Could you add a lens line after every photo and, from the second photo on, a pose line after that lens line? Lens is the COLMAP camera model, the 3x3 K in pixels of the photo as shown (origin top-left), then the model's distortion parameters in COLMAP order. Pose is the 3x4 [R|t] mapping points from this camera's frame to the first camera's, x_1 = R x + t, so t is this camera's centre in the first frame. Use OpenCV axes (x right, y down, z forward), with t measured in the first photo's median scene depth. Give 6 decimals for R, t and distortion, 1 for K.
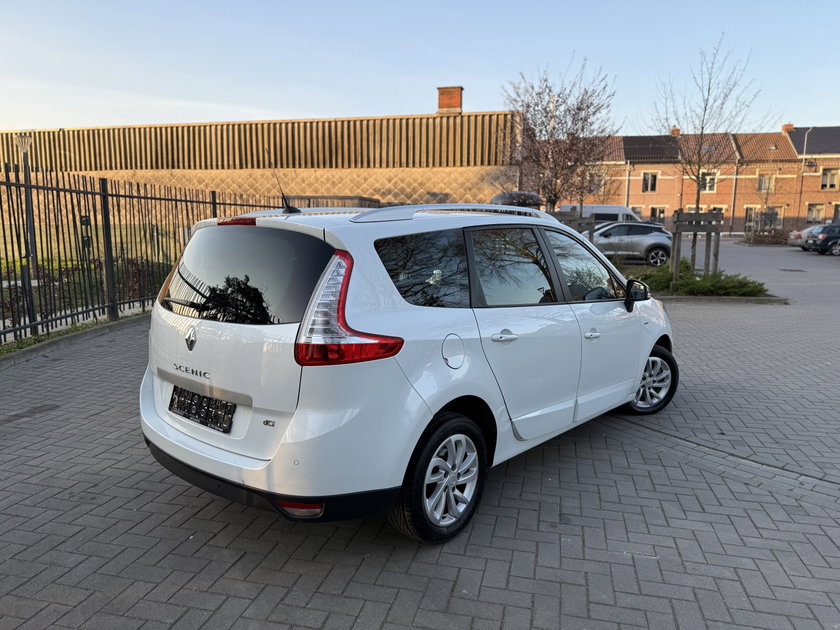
lens RADIAL K [[584.7, 0, 415.7], [0, 584.7, 326.9], [0, 0, 1]] dist [0.062712, -0.083919]
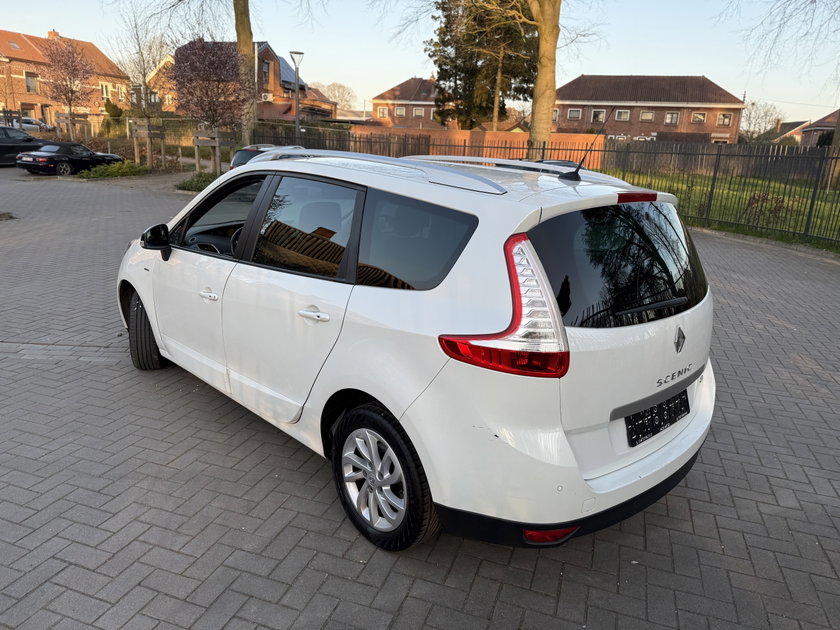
lens RADIAL K [[594.8, 0, 420.0], [0, 594.8, 315.0], [0, 0, 1]] dist [-0.003165, -0.003917]
pose [[0.096774, -0.264476, 0.959524, -0.142876], [0.111182, 0.960888, 0.253639, -0.031995], [-0.989077, 0.082136, 0.122394, 0.144433]]
